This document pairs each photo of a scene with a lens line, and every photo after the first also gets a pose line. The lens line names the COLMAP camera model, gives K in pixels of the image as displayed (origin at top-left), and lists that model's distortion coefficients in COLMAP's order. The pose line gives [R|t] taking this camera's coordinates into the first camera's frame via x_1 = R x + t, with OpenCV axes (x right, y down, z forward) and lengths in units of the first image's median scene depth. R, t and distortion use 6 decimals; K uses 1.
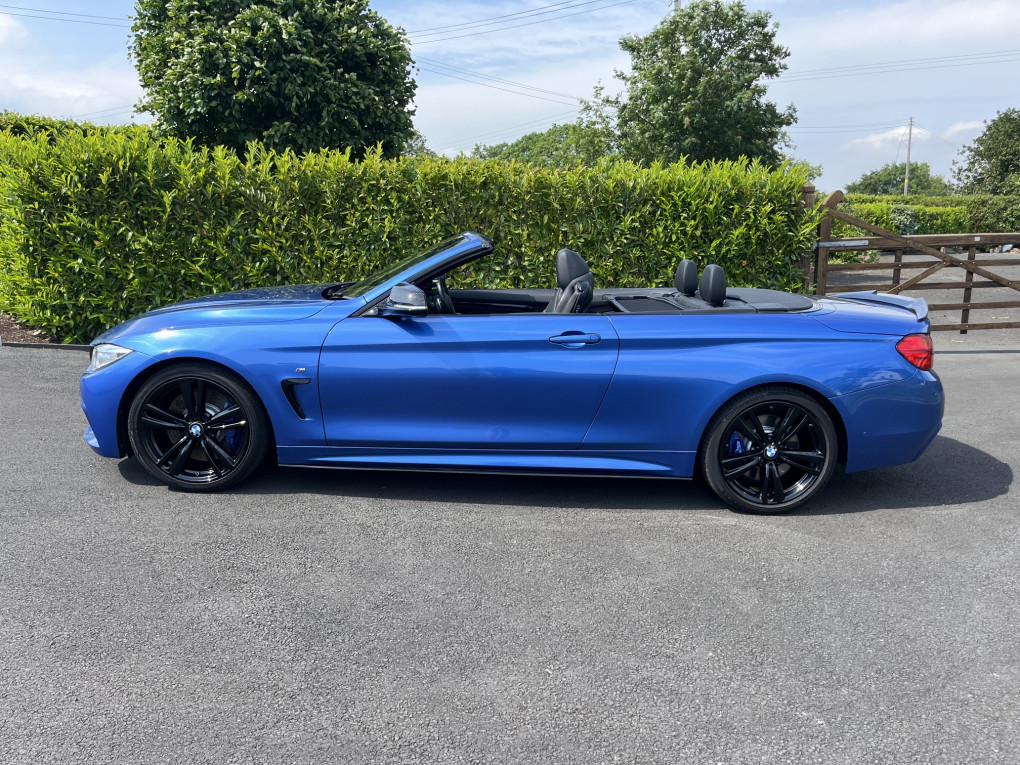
lens RADIAL K [[780.9, 0, 505.4], [0, 780.9, 384.2], [0, 0, 1]] dist [0.072763, -0.098198]
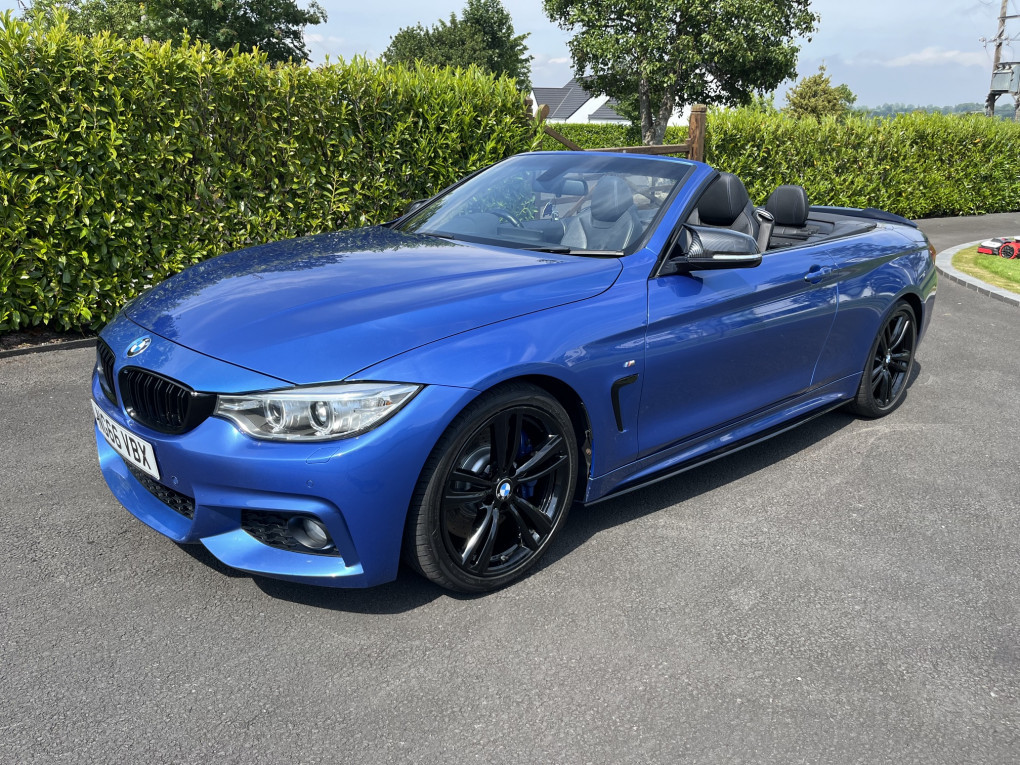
lens RADIAL K [[779.3, 0, 510.0], [0, 779.3, 382.5], [0, 0, 1]] dist [0.079769, -0.126244]
pose [[0.724069, -0.202657, 0.659283, -0.385861], [0.129206, 0.978793, 0.158968, -0.060593], [-0.677517, -0.029921, 0.734898, 0.272803]]
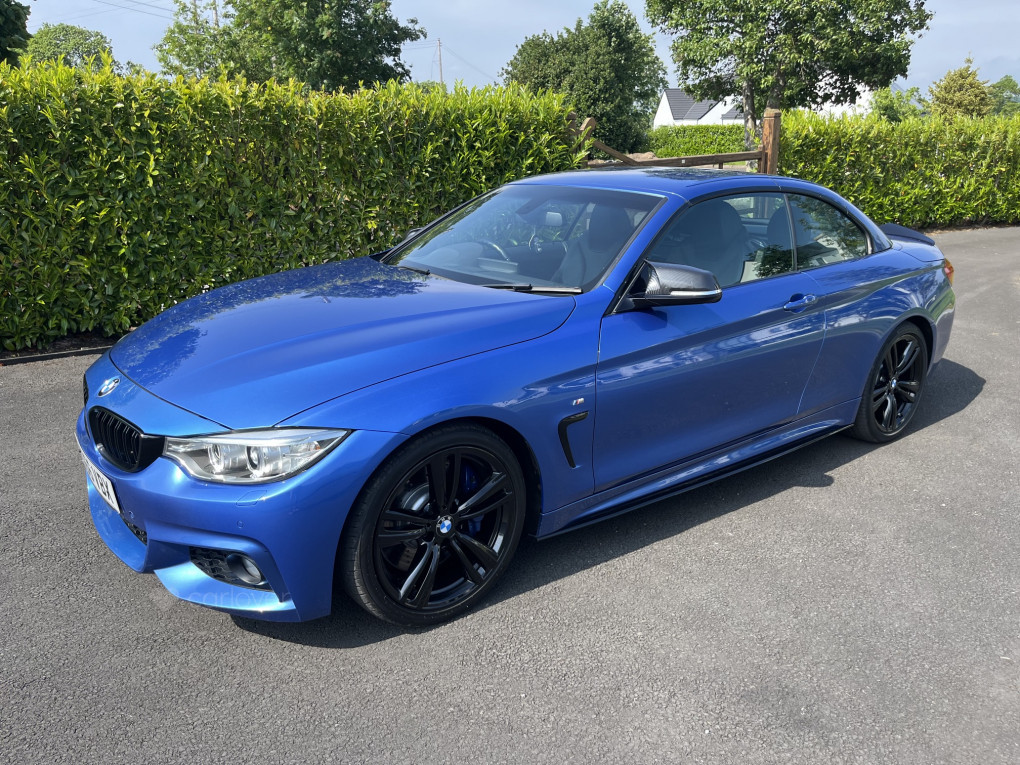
lens RADIAL K [[779.3, 0, 510.0], [0, 779.3, 382.5], [0, 0, 1]] dist [0.079769, -0.126244]
pose [[0.833585, -0.177640, 0.523049, -0.291307], [0.125350, 0.983010, 0.134084, -0.055913], [-0.537981, -0.046206, 0.841690, 0.170743]]
